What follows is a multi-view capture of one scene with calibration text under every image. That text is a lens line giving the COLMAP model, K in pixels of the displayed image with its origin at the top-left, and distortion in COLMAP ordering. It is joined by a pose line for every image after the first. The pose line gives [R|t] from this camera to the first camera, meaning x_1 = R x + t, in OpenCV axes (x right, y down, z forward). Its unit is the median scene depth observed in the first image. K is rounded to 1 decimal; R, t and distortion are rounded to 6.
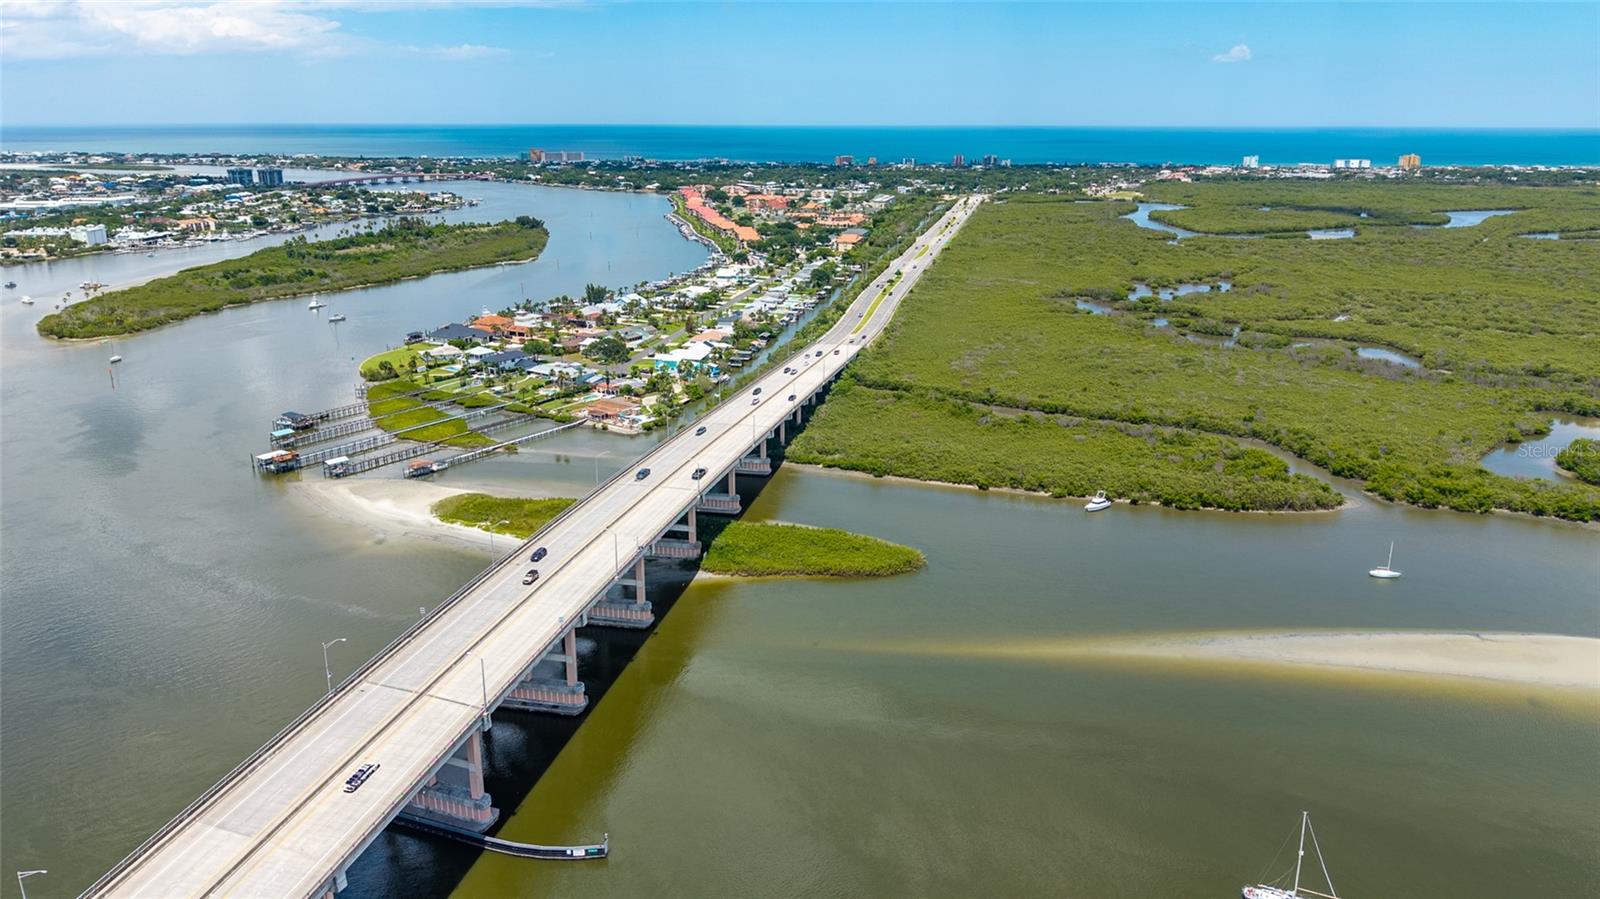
lens RADIAL K [[1101.1, 0, 821.4], [0, 1101.1, 451.7], [0, 0, 1]] dist [0.005548, -0.005466]
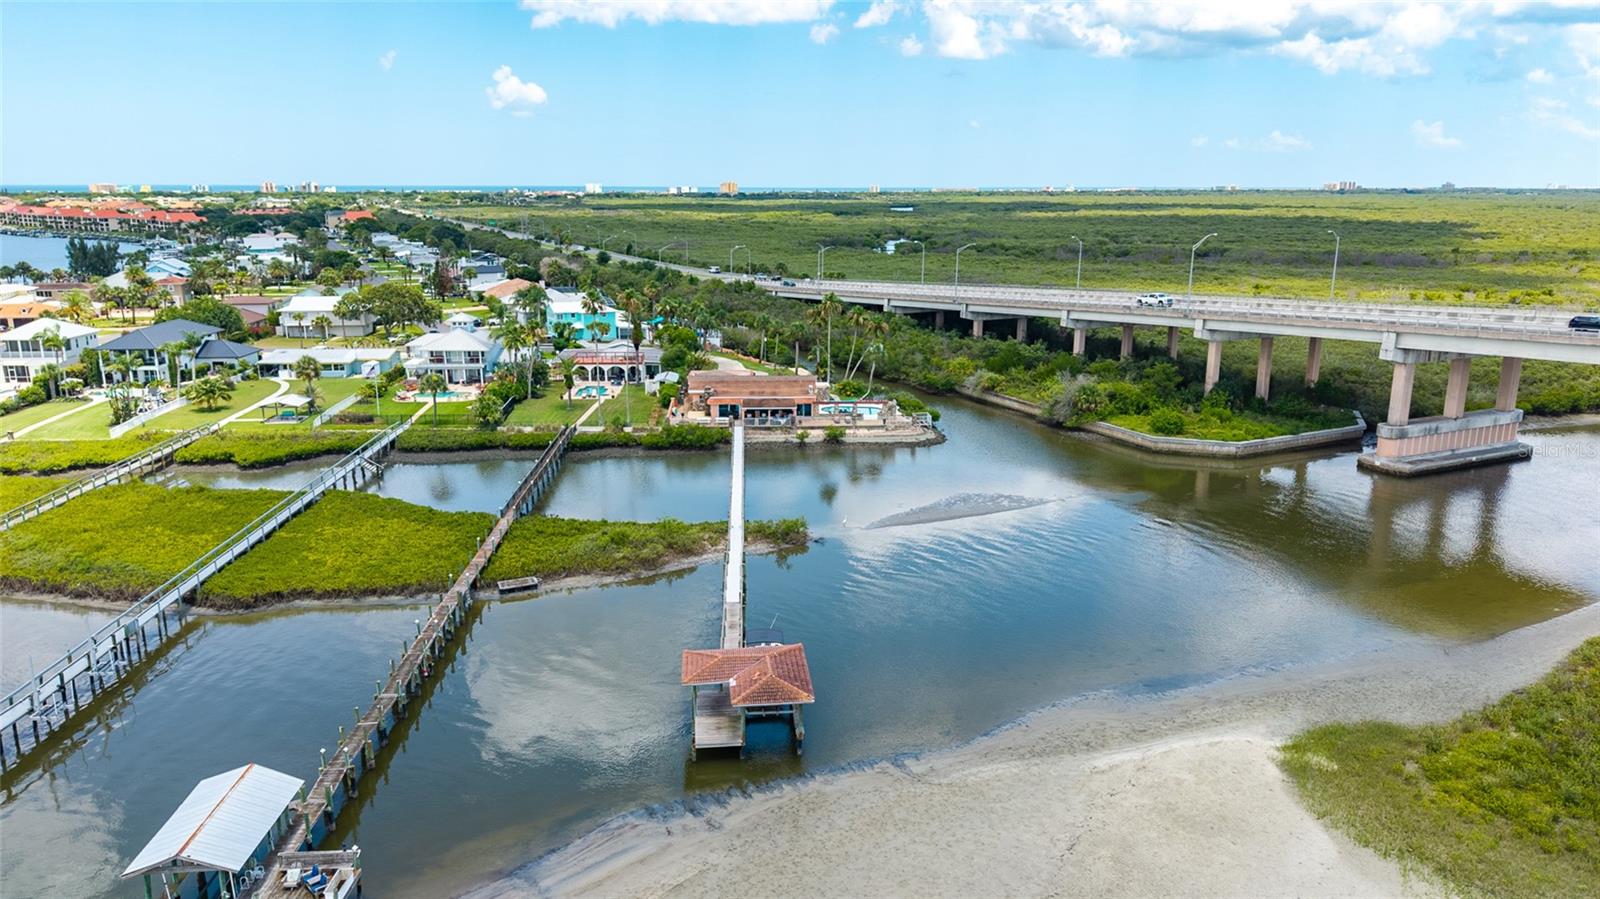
lens RADIAL K [[1101.1, 0, 821.4], [0, 1101.1, 451.7], [0, 0, 1]] dist [0.005548, -0.005466]
pose [[0.793308, -0.150252, 0.589989, -0.452880], [0.180413, 0.983559, 0.007896, -0.023964], [-0.581476, 0.100178, 0.807372, 0.835220]]
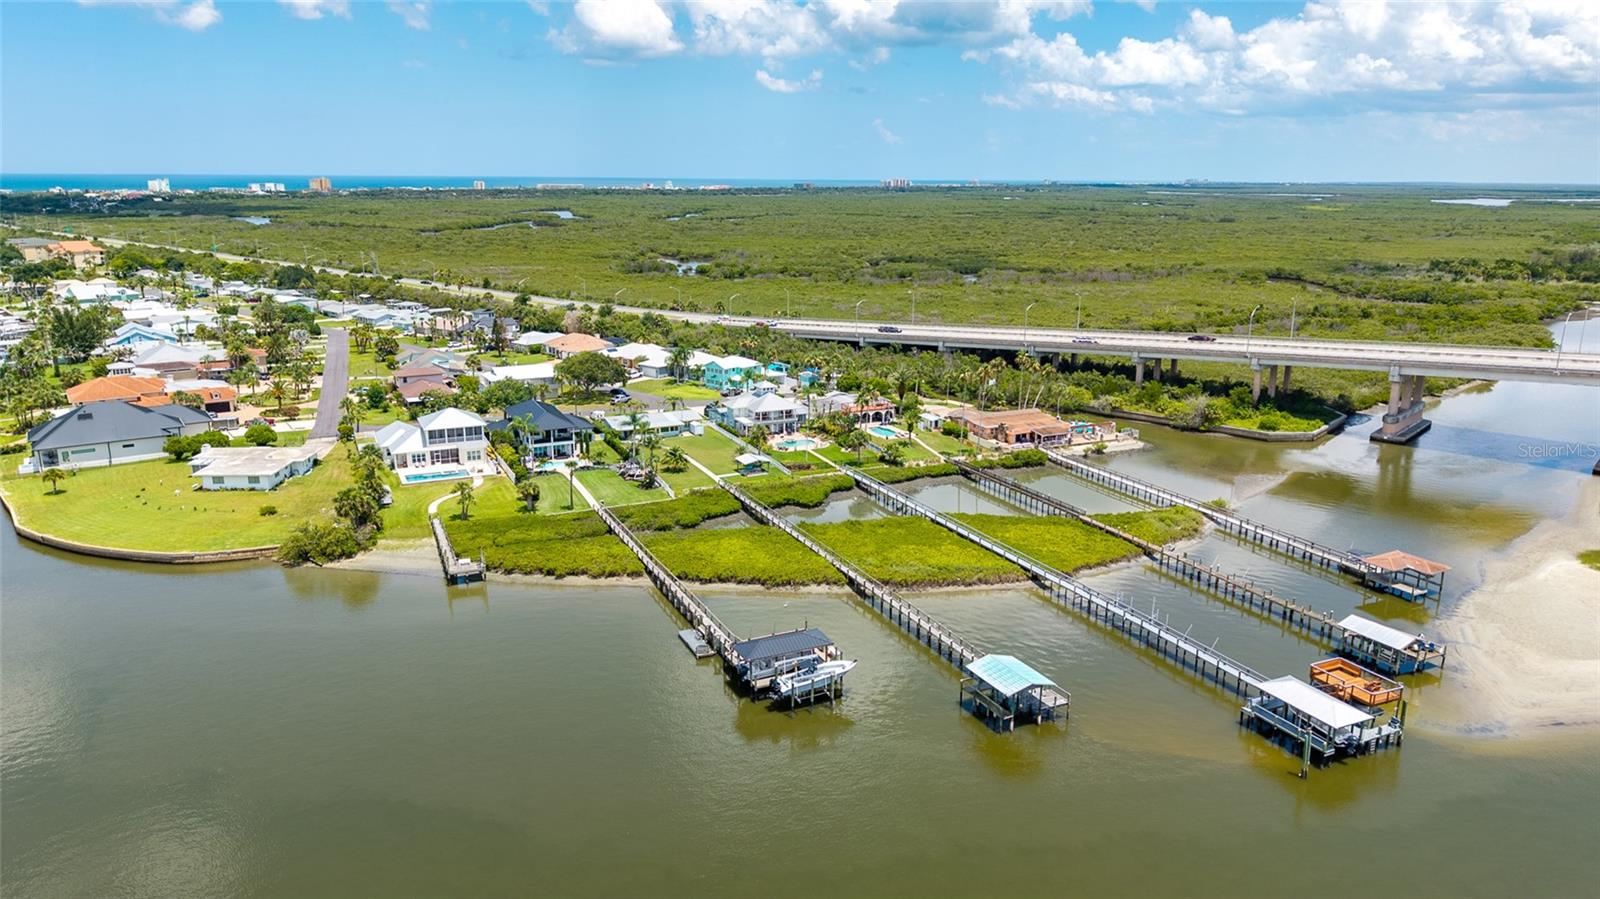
lens RADIAL K [[1077.0, 0, 833.3], [0, 1077.0, 453.4], [0, 0, 1]] dist [0.039210, -0.024723]
pose [[0.502591, -0.220179, 0.836016, -0.785335], [0.247934, 0.963113, 0.104601, -0.119634], [-0.828209, 0.154705, 0.538642, 0.942577]]
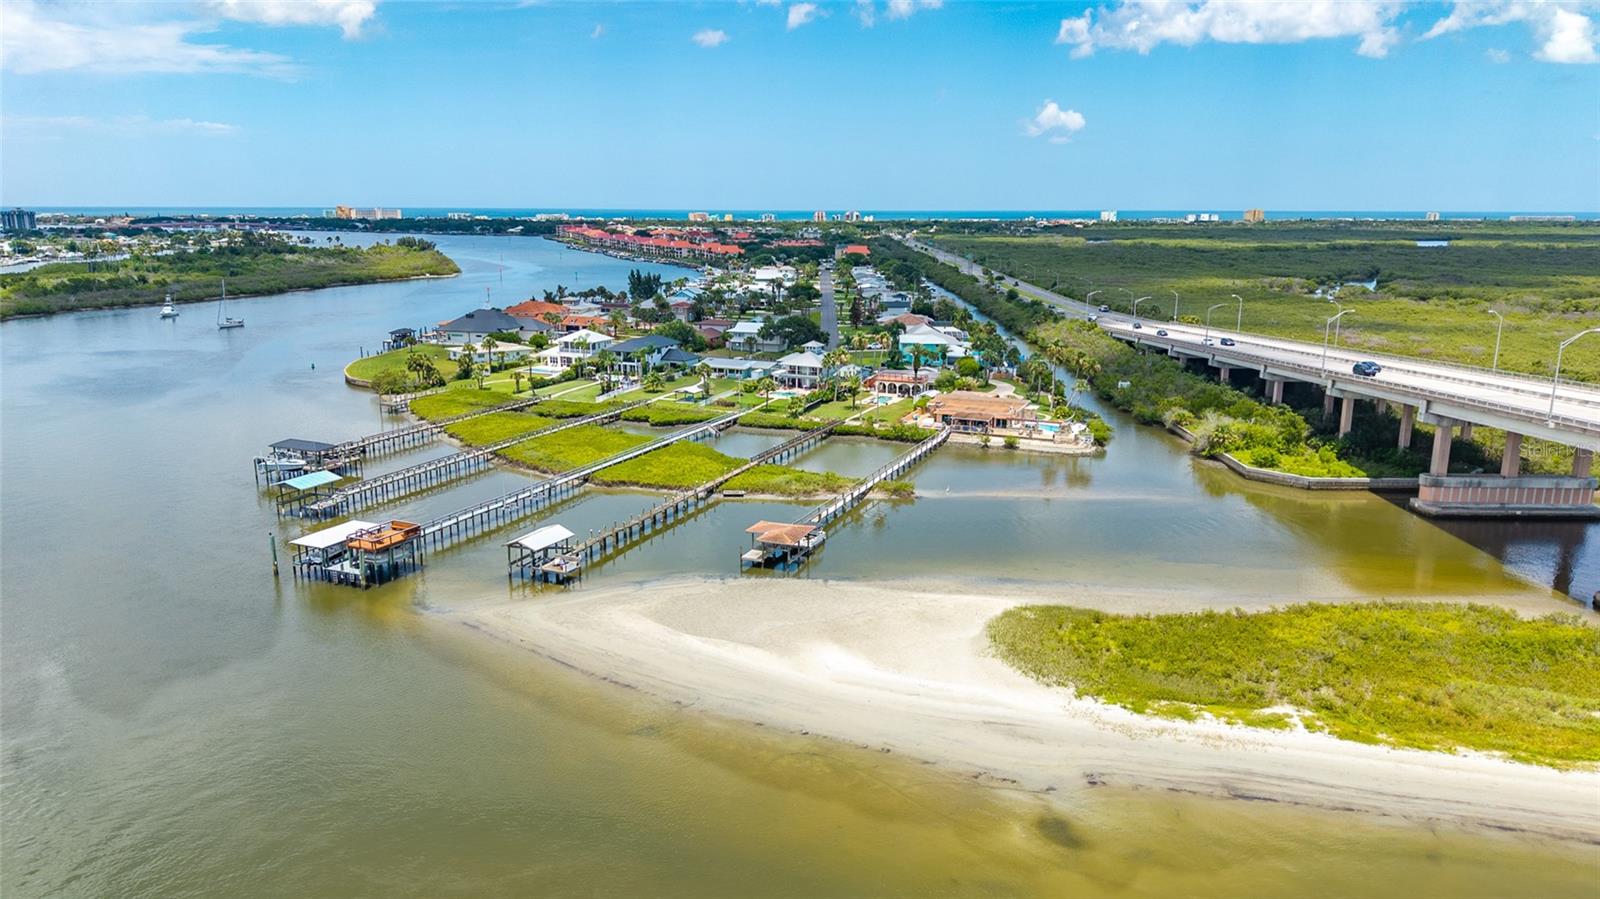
lens RADIAL K [[1082.5, 0, 805.1], [0, 1082.5, 453.5], [0, 0, 1]] dist [0.116542, -0.145054]
pose [[0.984150, -0.043107, 0.172022, -0.414097], [0.055101, 0.996326, -0.065569, 0.008639], [-0.168563, 0.074008, 0.982909, 0.635915]]
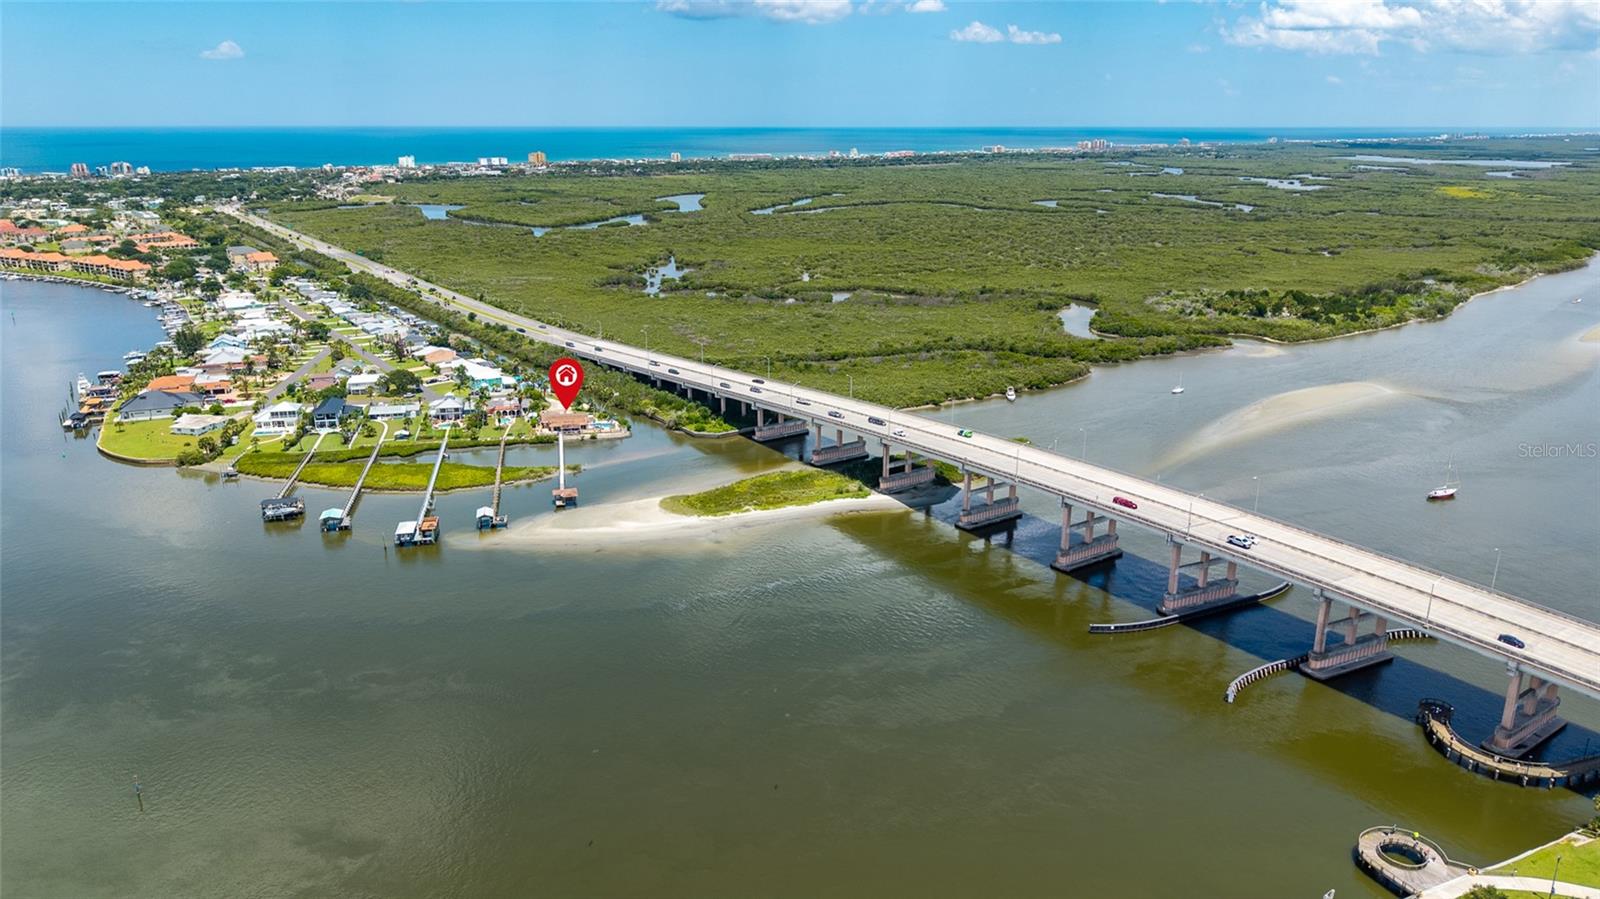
lens RADIAL K [[1082.5, 0, 805.1], [0, 1082.5, 453.5], [0, 0, 1]] dist [0.116542, -0.145054]
pose [[0.692373, -0.219392, 0.687377, -0.865406], [0.218450, 0.971680, 0.090097, -0.062634], [-0.687677, 0.087777, 0.720691, 0.154839]]
